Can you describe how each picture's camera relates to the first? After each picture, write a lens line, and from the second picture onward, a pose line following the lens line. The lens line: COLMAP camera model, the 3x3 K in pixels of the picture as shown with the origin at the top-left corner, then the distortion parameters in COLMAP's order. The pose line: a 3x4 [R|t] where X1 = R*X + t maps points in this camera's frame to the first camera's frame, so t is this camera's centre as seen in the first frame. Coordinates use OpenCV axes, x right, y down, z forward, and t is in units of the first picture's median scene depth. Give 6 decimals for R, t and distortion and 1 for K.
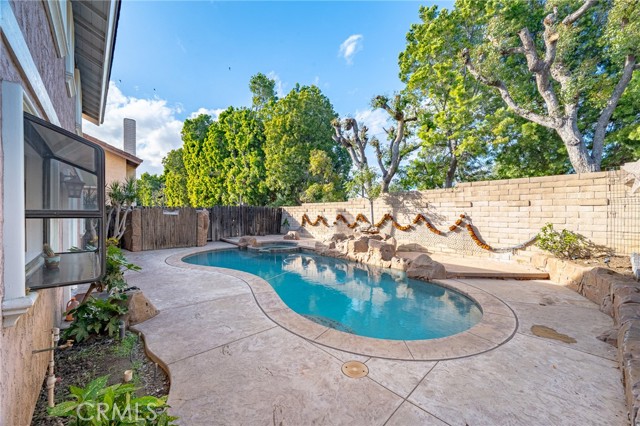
lens RADIAL K [[247.9, 0, 320.0], [0, 247.9, 213.9], [0, 0, 1]] dist [-0.000547, -0.000015]
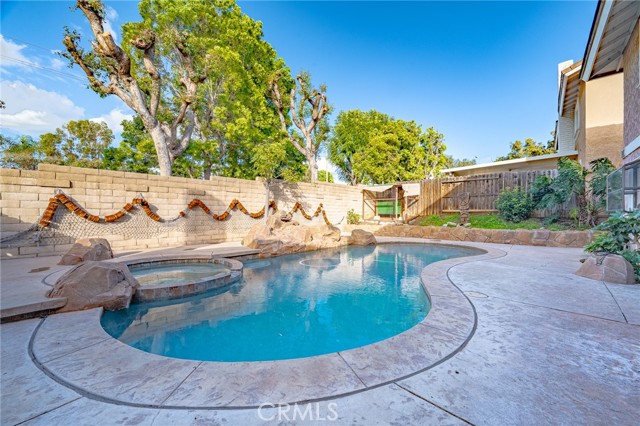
lens RADIAL K [[247.9, 0, 320.0], [0, 247.9, 211.8], [0, 0, 1]] dist [-0.000547, -0.000015]
pose [[-0.099225, -0.003368, 0.995059, -0.672130], [-0.003744, 0.999988, 0.003012, 0.036629], [-0.995058, -0.003427, -0.099237, 0.936599]]
